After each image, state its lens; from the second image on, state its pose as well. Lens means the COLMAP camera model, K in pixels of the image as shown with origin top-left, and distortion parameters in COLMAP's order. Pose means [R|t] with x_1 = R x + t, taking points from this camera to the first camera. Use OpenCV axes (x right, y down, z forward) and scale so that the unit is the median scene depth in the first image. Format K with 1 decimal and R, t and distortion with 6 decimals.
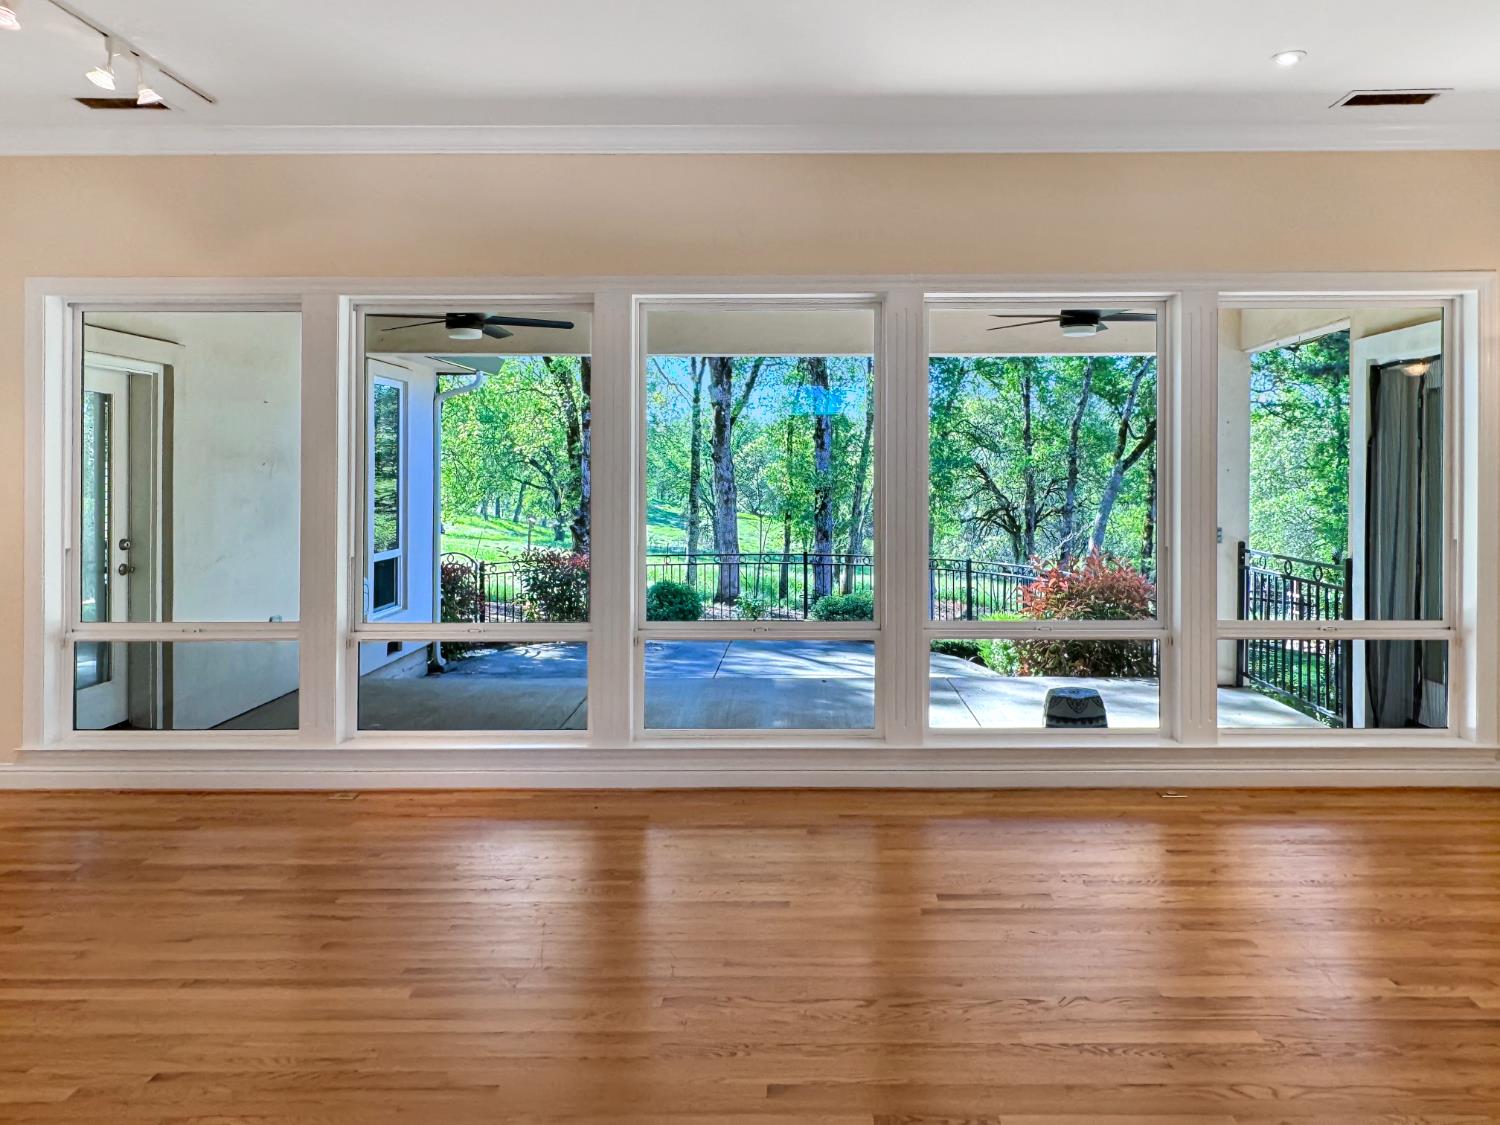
lens RADIAL K [[993.4, 0, 750.0], [0, 993.4, 562.5], [0, 0, 1]] dist [0.019336, 0.000516]
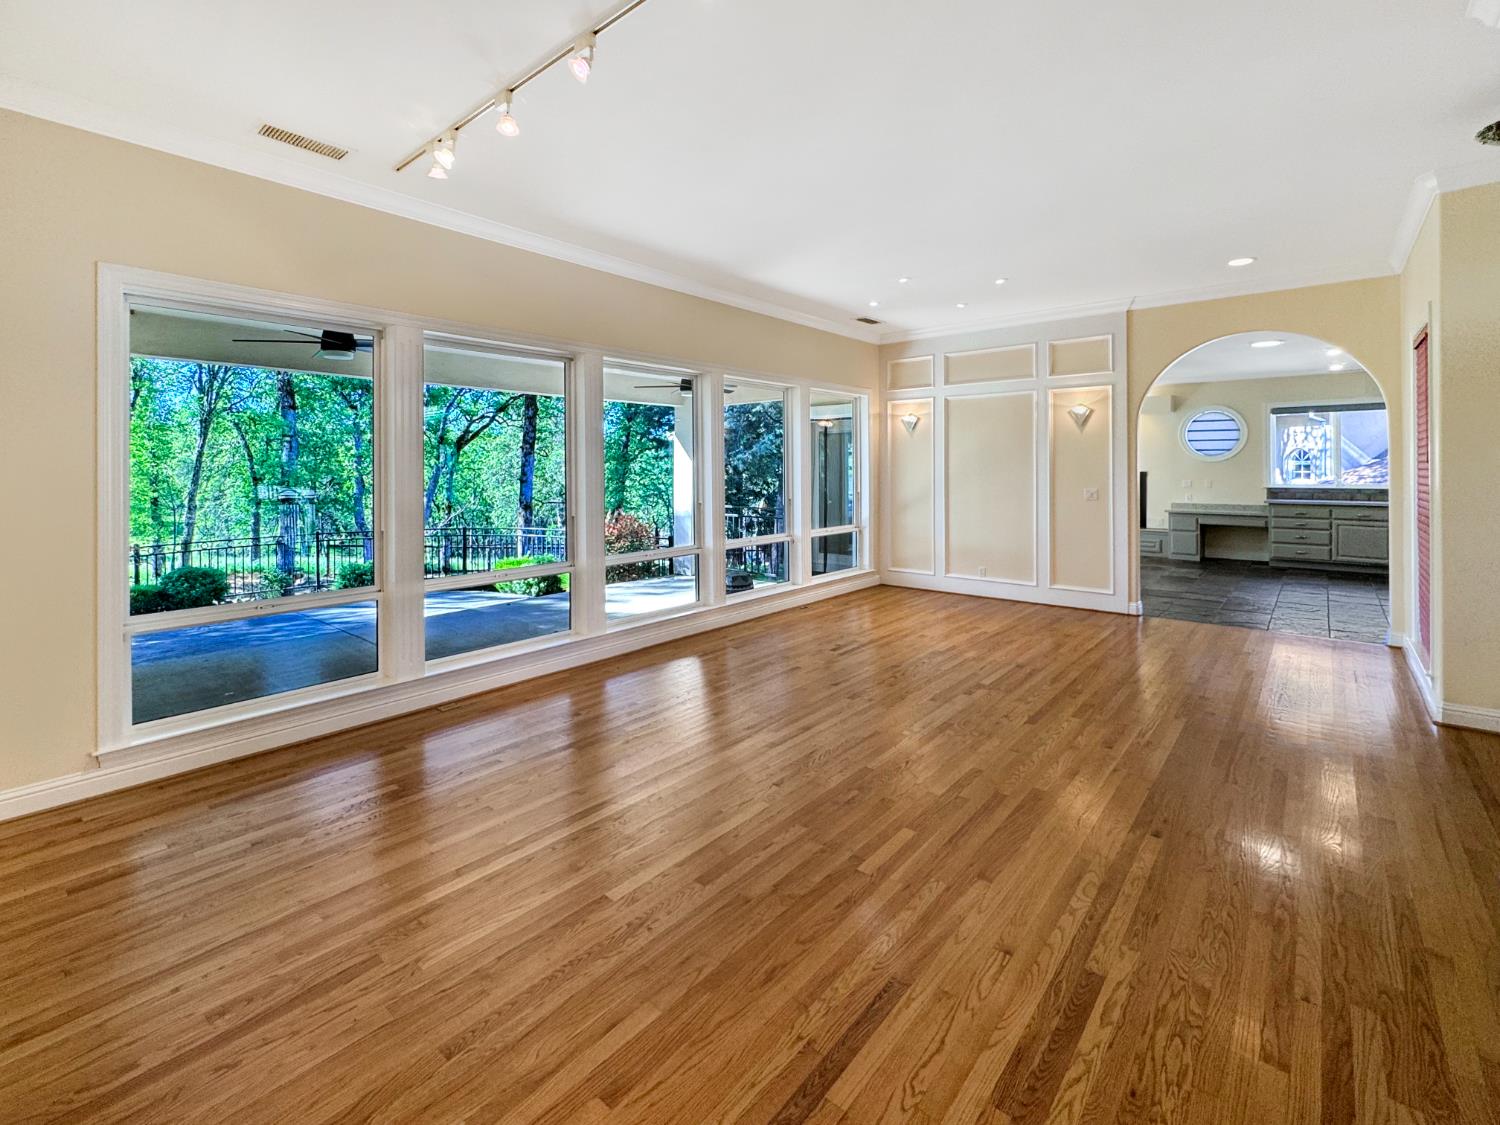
lens RADIAL K [[668.2, 0, 750.0], [0, 668.2, 562.5], [0, 0, 1]] dist [-0.001475, -0.000129]
pose [[0.627280, -0.106205, 0.771518, -0.779105], [0.070557, 0.994334, 0.079511, 0.000938], [-0.775591, 0.004560, 0.631220, 0.125236]]
